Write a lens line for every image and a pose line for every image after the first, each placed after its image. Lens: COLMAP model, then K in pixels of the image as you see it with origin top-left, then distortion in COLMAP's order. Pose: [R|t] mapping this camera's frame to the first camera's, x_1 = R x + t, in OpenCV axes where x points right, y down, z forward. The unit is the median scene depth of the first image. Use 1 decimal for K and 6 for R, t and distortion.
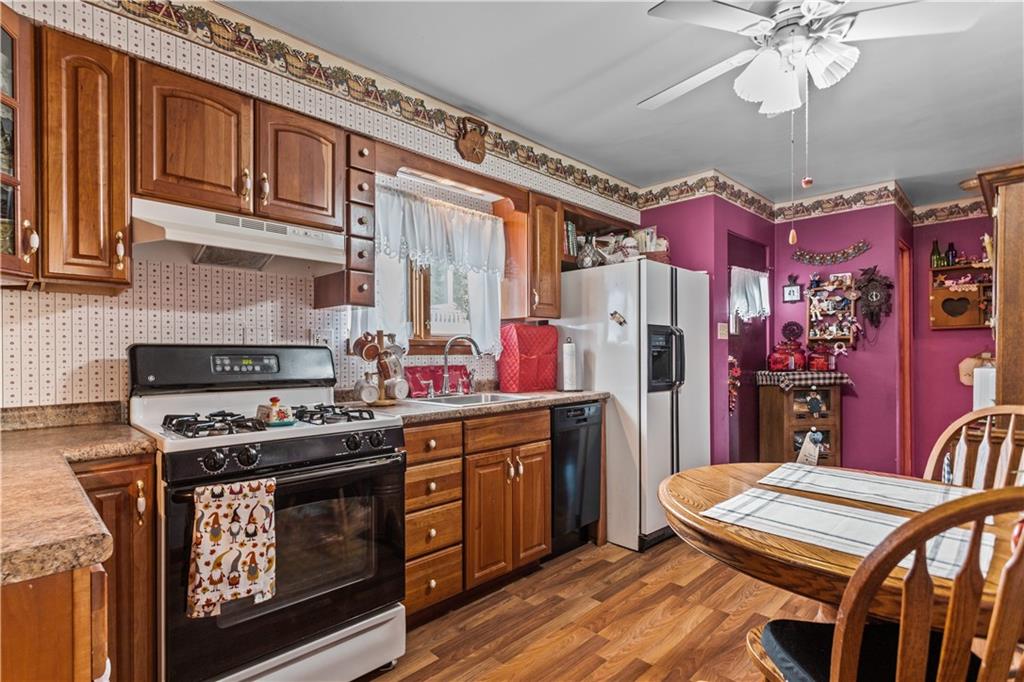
lens RADIAL K [[492.3, 0, 503.6], [0, 492.3, 350.1], [0, 0, 1]] dist [0.004550, 0.000176]
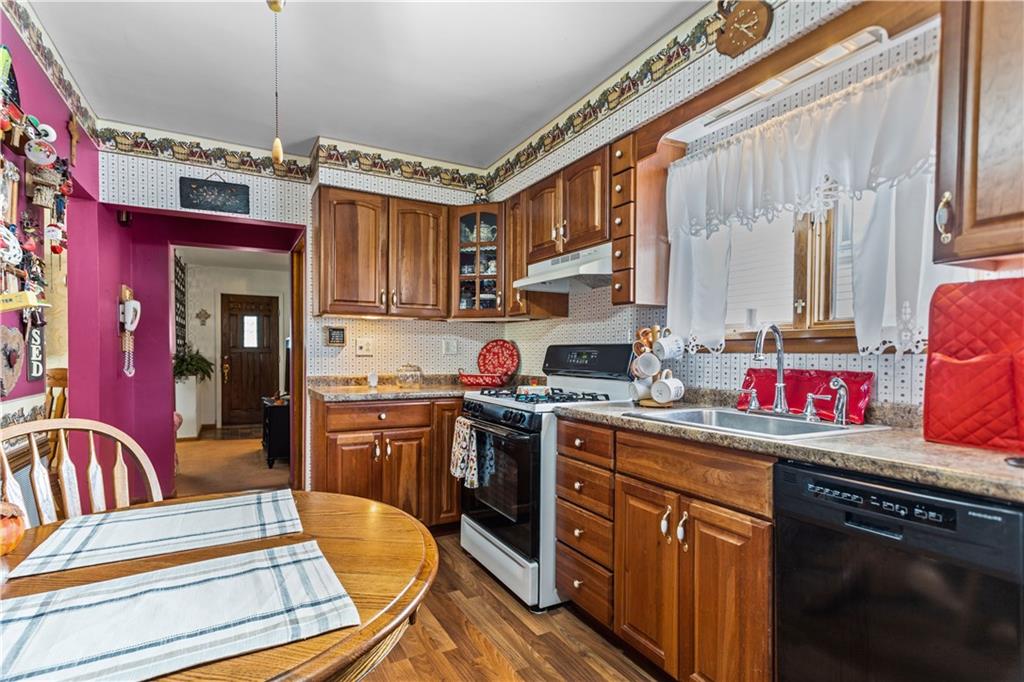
lens RADIAL K [[492.3, 0, 474.1], [0, 492.3, 360.5], [0, 0, 1]] dist [0.004550, 0.000176]
pose [[-0.315829, 0.016890, -0.948666, 0.930271], [0.005508, 0.999857, 0.015968, 0.010276], [0.948800, -0.000182, -0.315877, 1.222699]]
